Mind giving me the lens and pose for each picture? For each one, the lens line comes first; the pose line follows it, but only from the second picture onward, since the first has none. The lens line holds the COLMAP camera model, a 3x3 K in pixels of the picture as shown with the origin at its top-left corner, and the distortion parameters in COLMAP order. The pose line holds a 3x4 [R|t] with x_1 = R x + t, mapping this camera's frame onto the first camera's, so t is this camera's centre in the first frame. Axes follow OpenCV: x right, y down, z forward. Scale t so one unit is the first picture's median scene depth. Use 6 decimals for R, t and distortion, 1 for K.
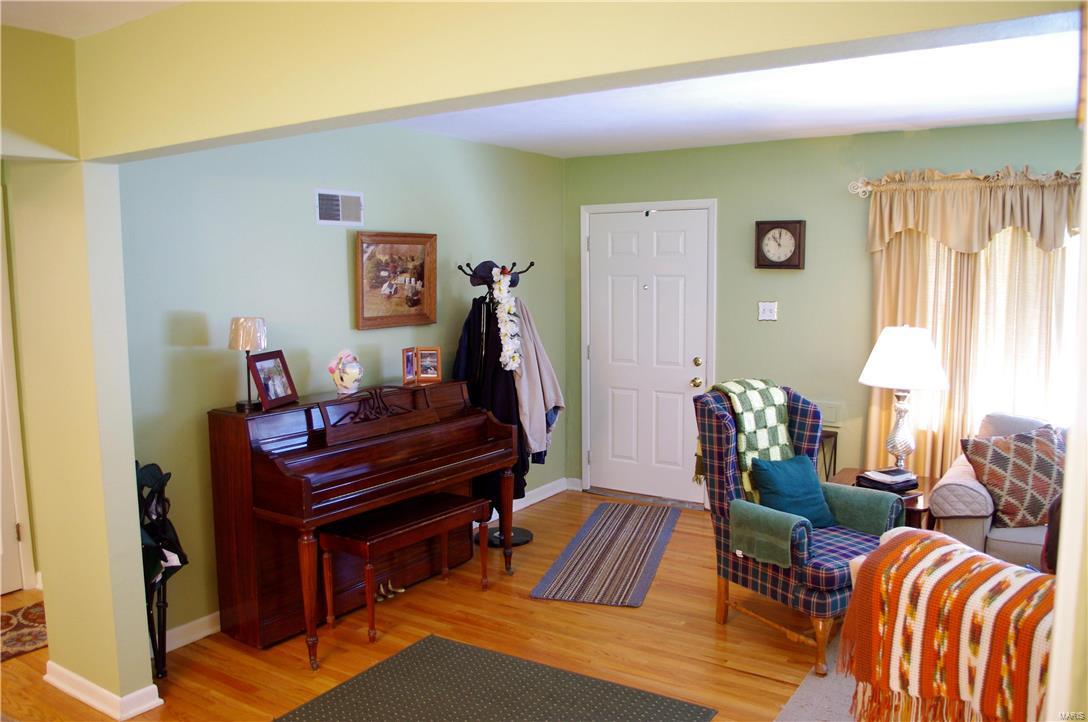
lens RADIAL K [[844.8, 0, 542.6], [0, 844.8, 367.7], [0, 0, 1]] dist [-0.086333, 0.033816]
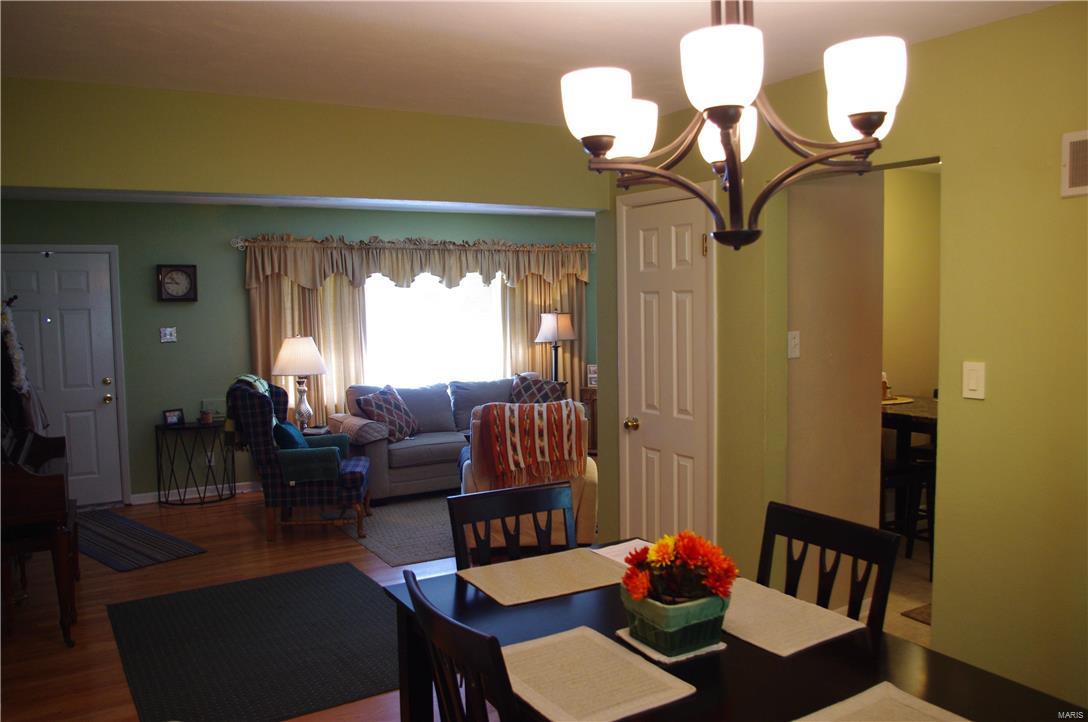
lens RADIAL K [[844.8, 0, 542.6], [0, 844.8, 367.7], [0, 0, 1]] dist [-0.086333, 0.033816]
pose [[0.438618, -0.070357, 0.895915, -0.698012], [0.121111, 0.992464, 0.018646, 0.031392], [-0.890475, 0.100326, 0.443834, -0.073659]]
